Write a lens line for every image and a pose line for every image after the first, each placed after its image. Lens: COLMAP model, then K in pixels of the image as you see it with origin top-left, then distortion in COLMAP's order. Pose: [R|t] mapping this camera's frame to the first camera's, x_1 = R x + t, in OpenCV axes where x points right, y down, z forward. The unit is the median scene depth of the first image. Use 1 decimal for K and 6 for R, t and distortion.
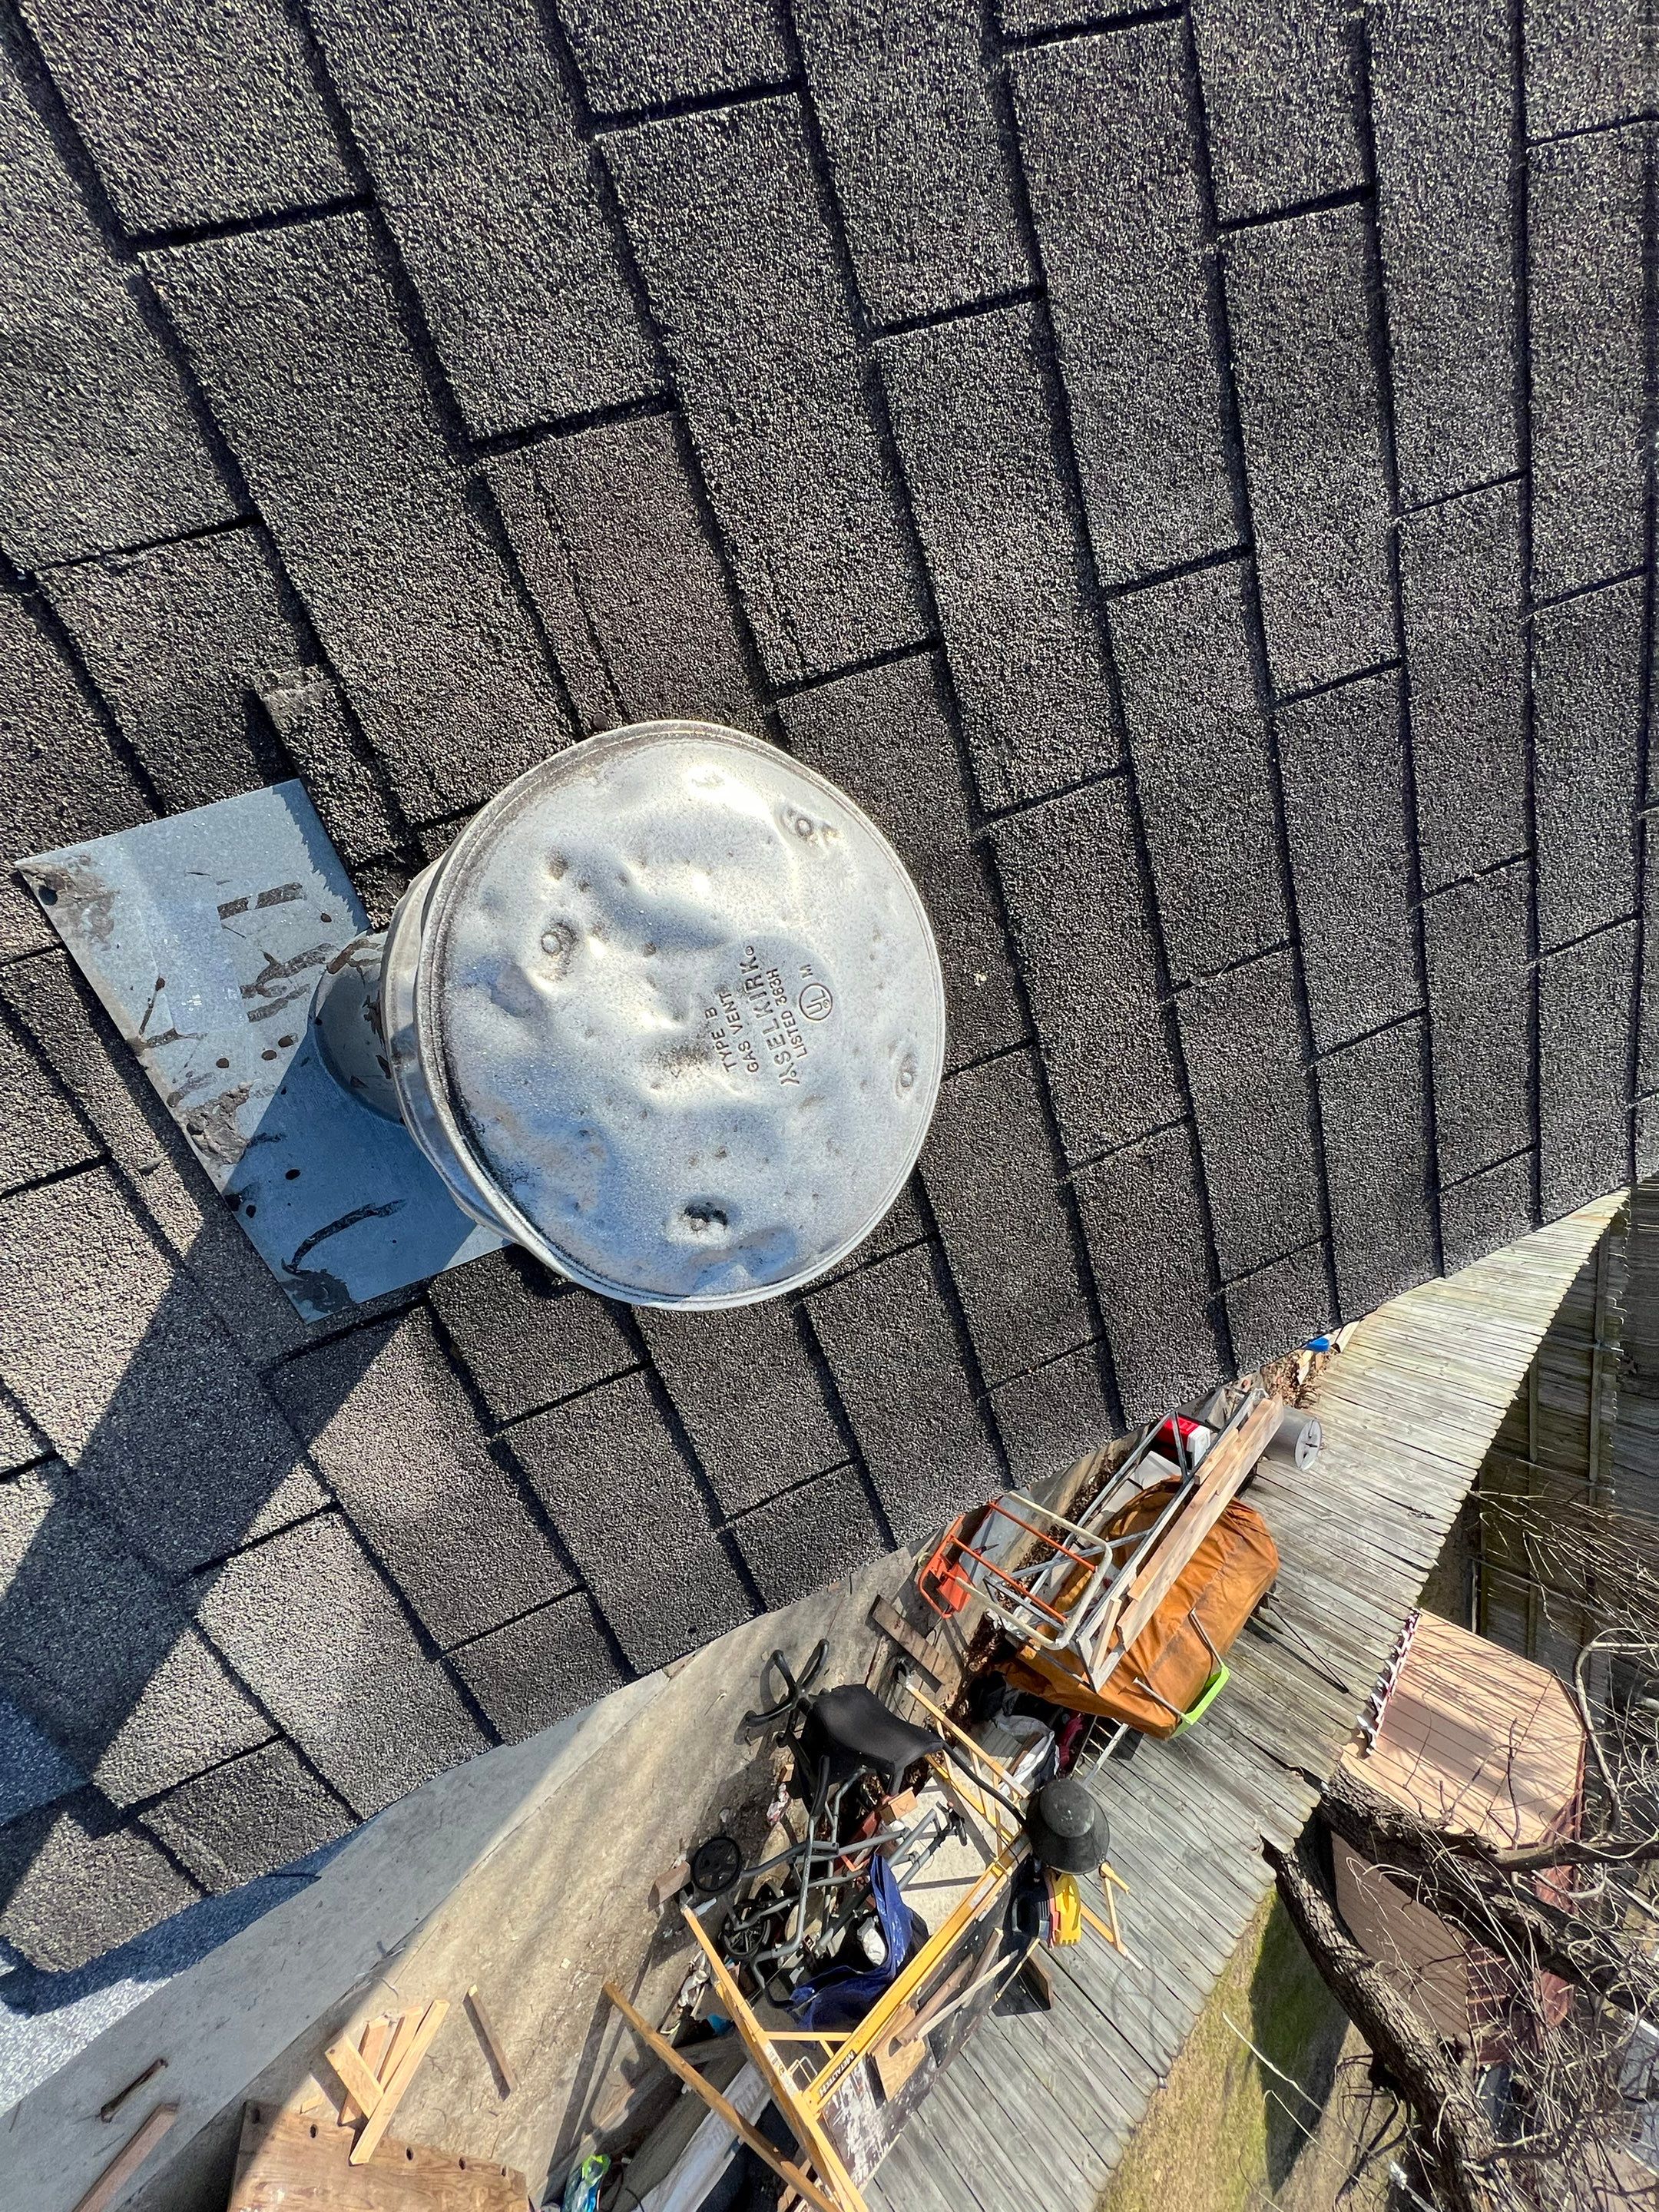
lens RADIAL K [[888.1, 0, 830.3], [0, 888.1, 1108.2], [0, 0, 1]] dist [0.001527, -0.000653]
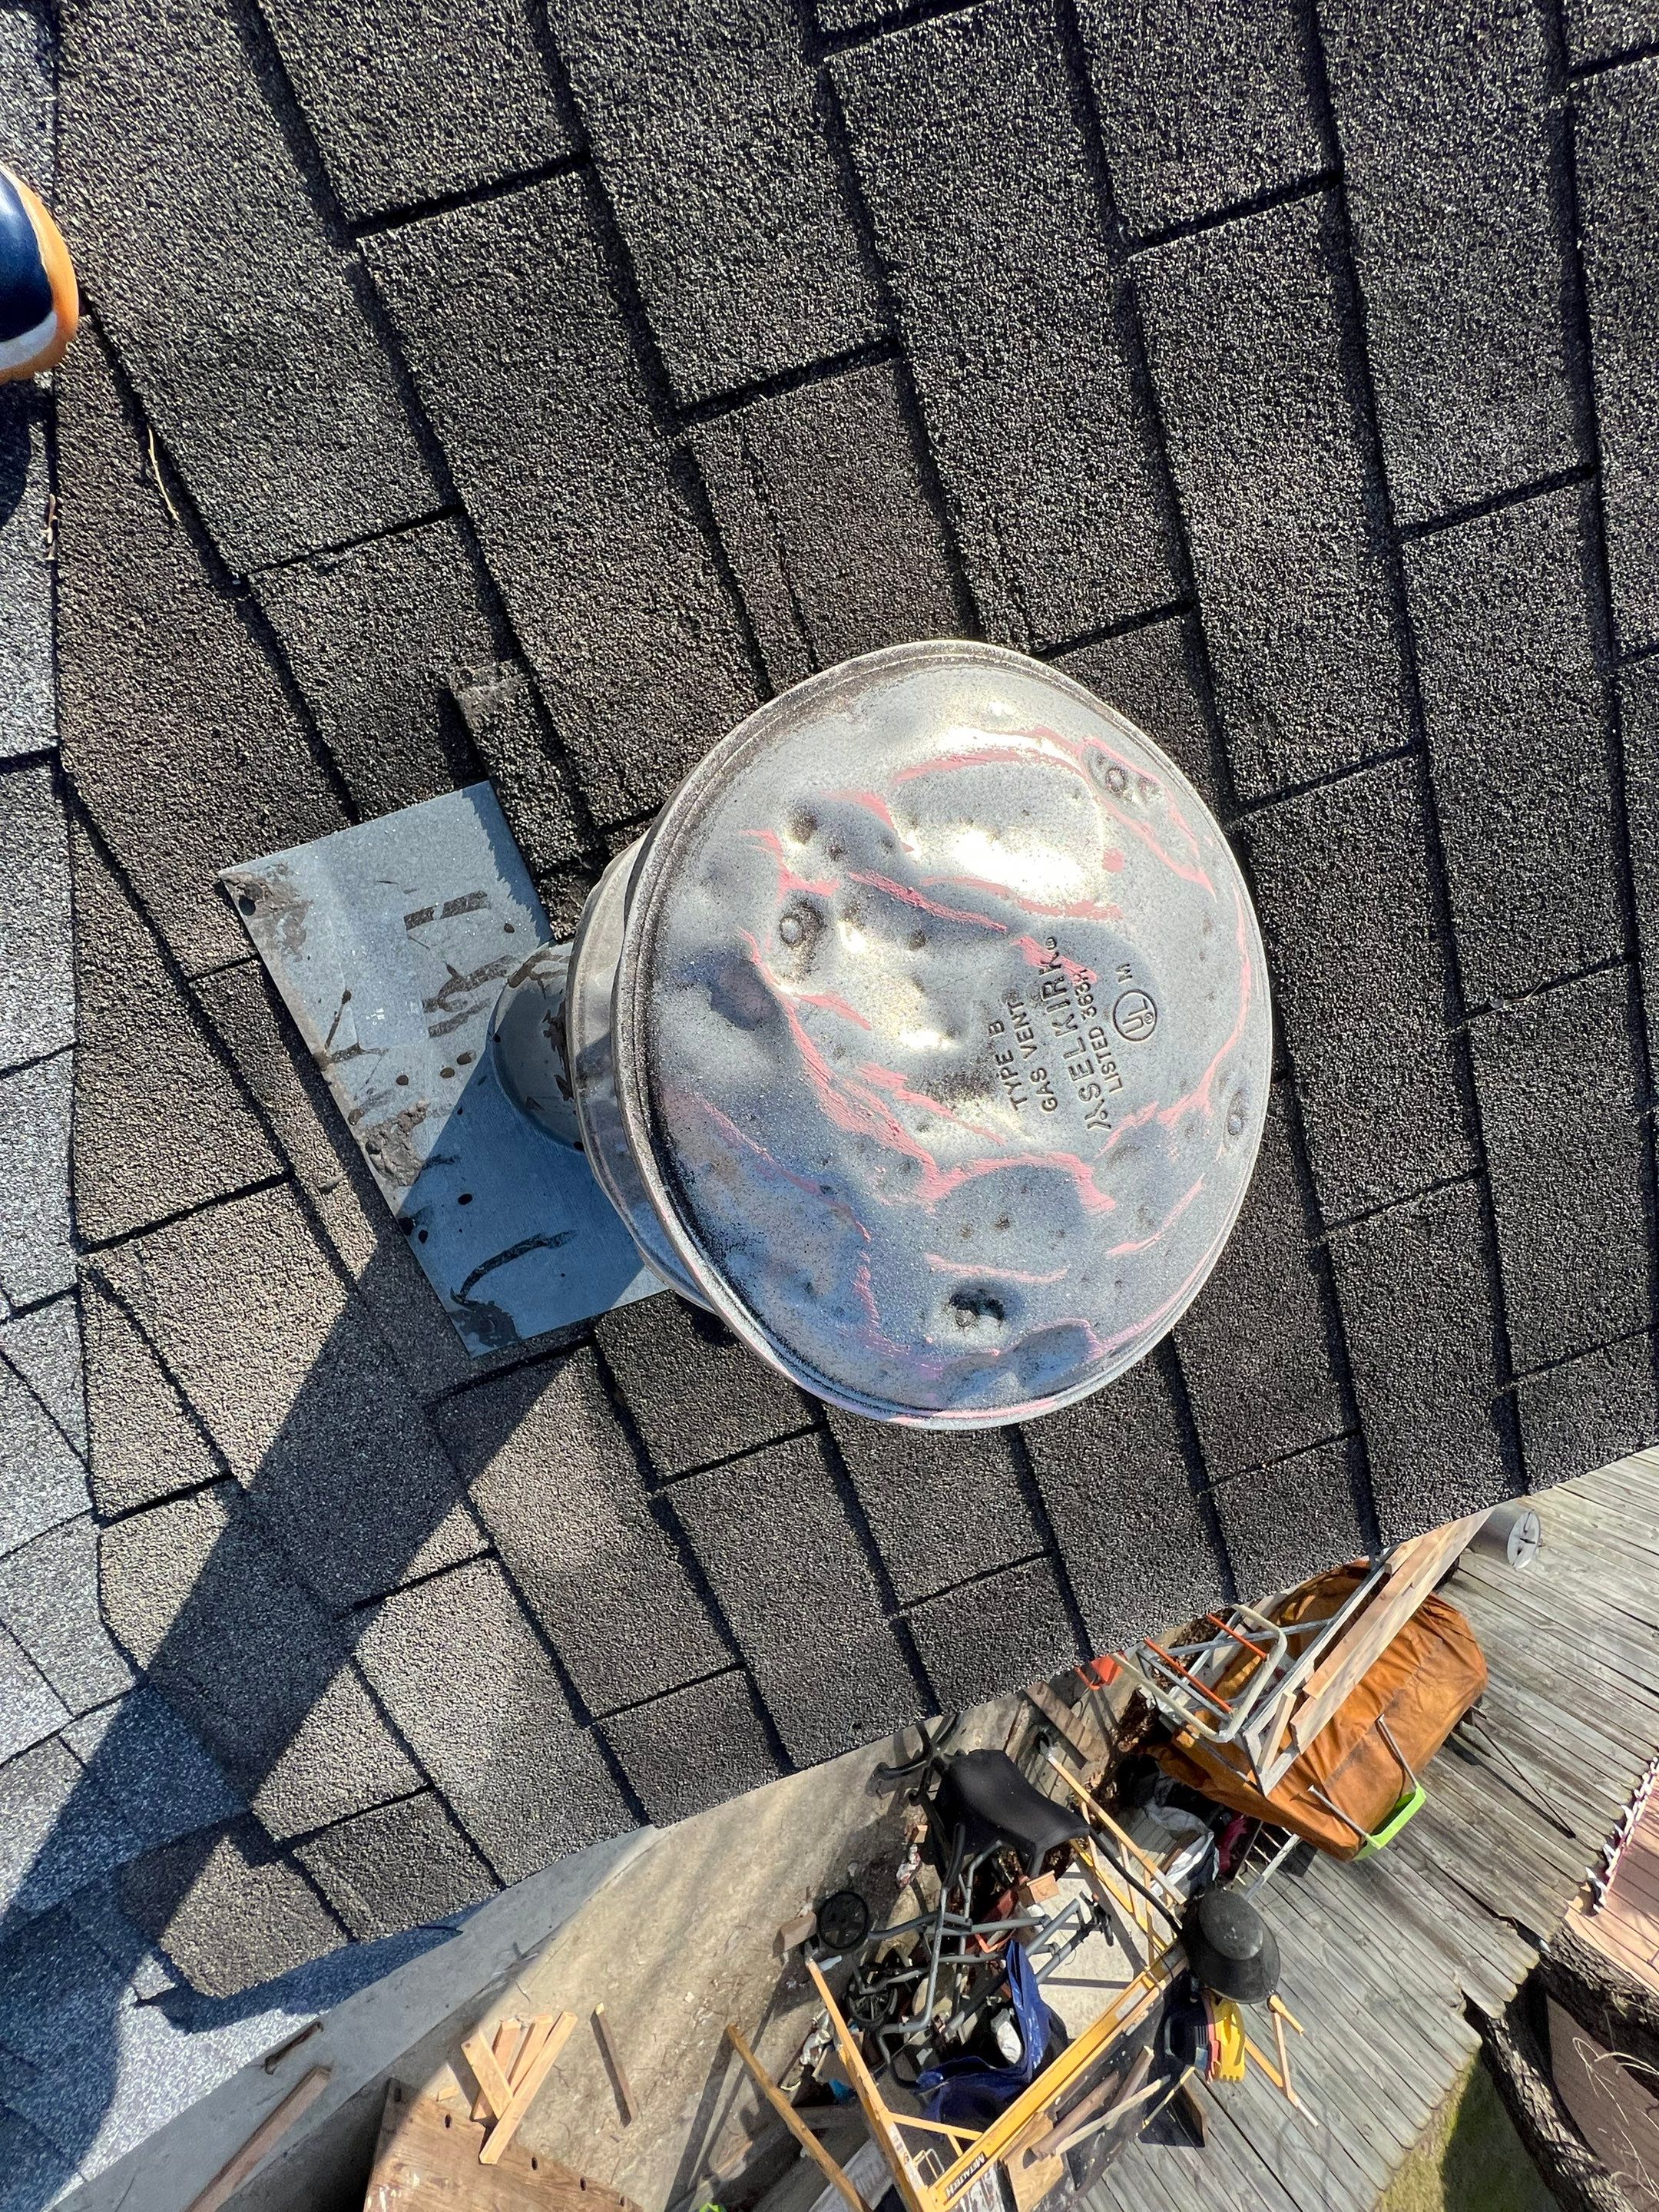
lens RADIAL K [[888.1, 0, 827.8], [0, 888.1, 1108.0], [0, 0, 1]] dist [0.001527, -0.000653]
pose [[0.986121, 0.026562, -0.163892, -0.066653], [-0.031516, 0.999119, -0.027701, -0.007855], [0.163012, 0.032482, 0.986089, 0.117516]]
